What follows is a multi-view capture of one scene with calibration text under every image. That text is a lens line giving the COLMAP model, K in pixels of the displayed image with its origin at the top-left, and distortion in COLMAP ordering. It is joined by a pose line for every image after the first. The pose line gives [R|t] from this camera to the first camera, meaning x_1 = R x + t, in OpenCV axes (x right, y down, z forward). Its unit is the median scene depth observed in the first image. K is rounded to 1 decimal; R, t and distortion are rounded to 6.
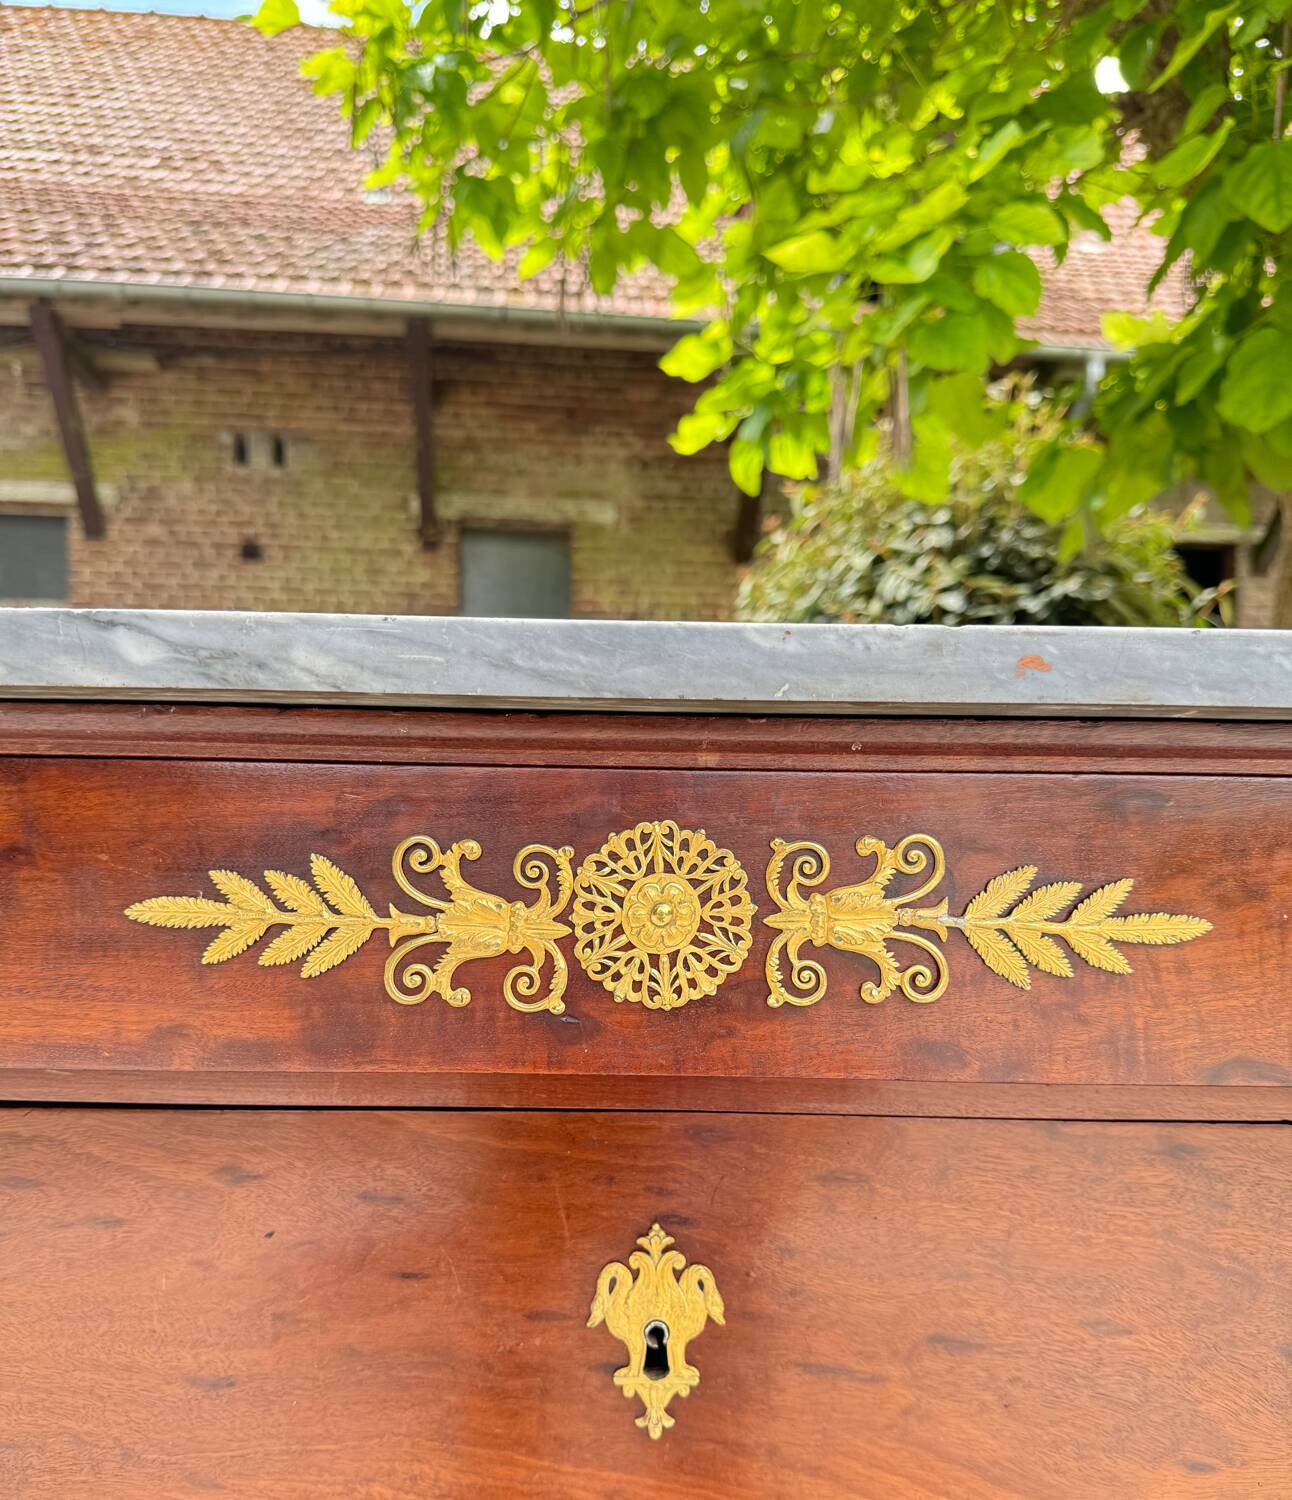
lens RADIAL K [[1291.8, 0, 647.8], [0, 1291.8, 865.6], [0, 0, 1]] dist [-0.001949, -0.011179]
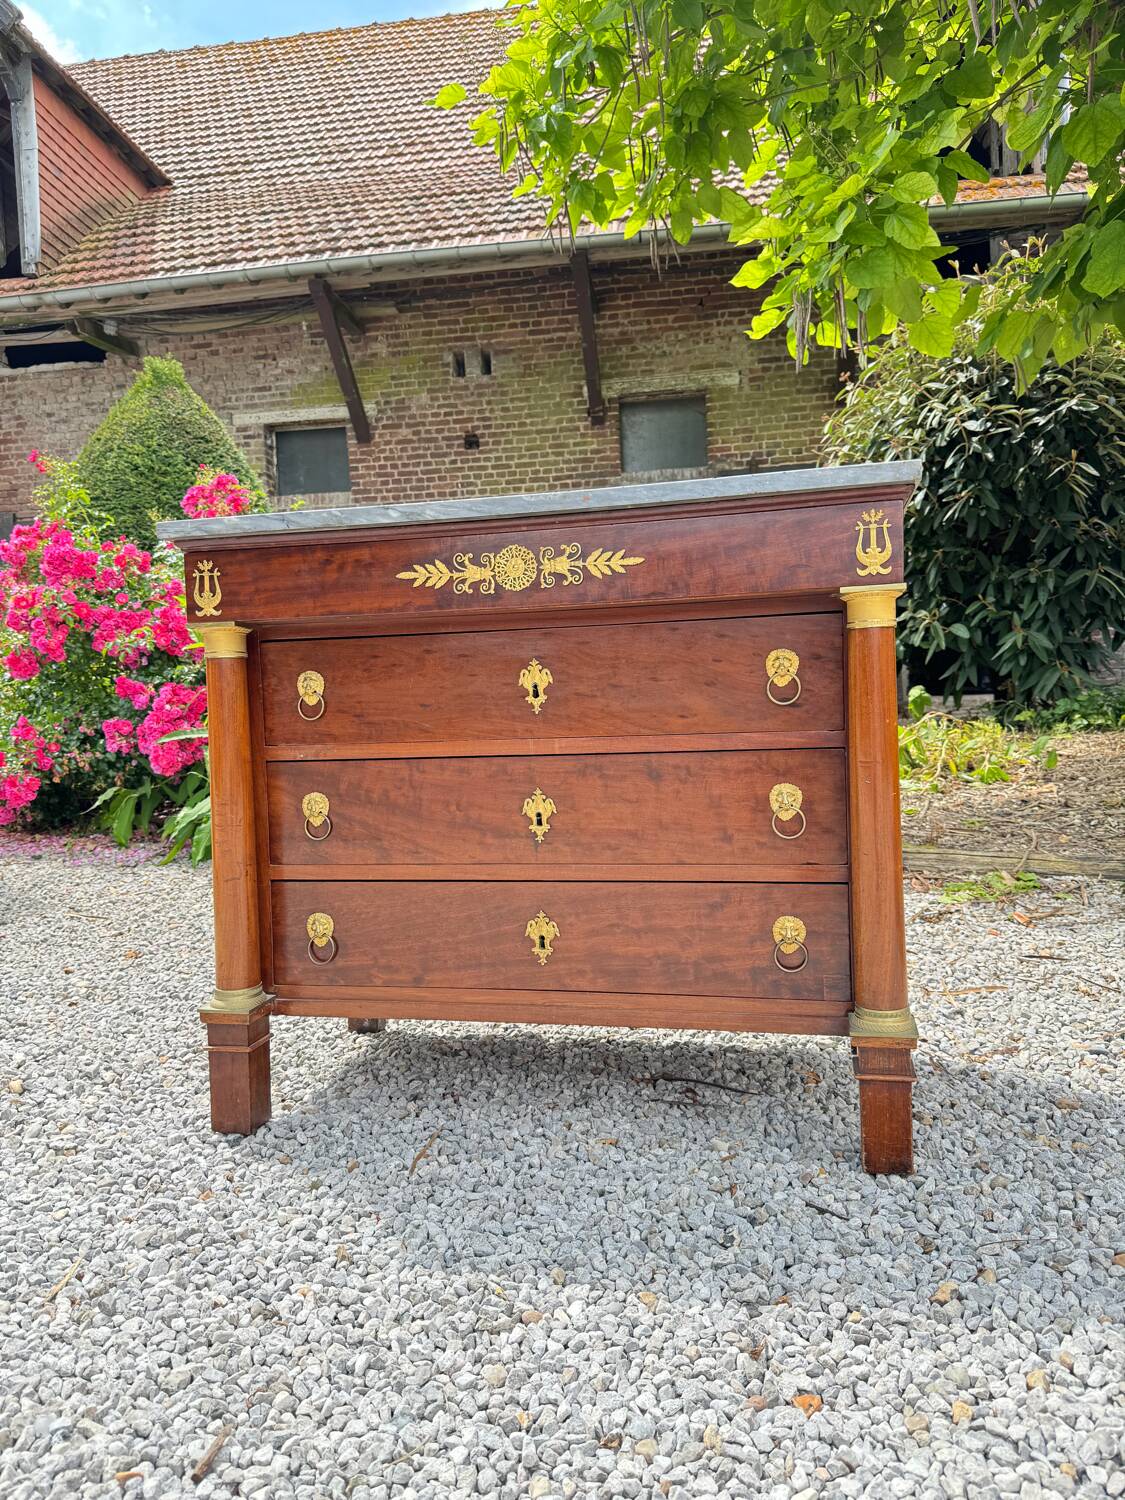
lens RADIAL K [[1077.4, 0, 562.5], [0, 1077.4, 750.0], [0, 0, 1]] dist [0.001926, 0.002486]
pose [[0.970484, -0.042466, -0.237396, 0.086818], [0.058735, 0.996354, 0.061880, 0.037762], [0.233903, -0.073997, 0.969440, -0.215897]]
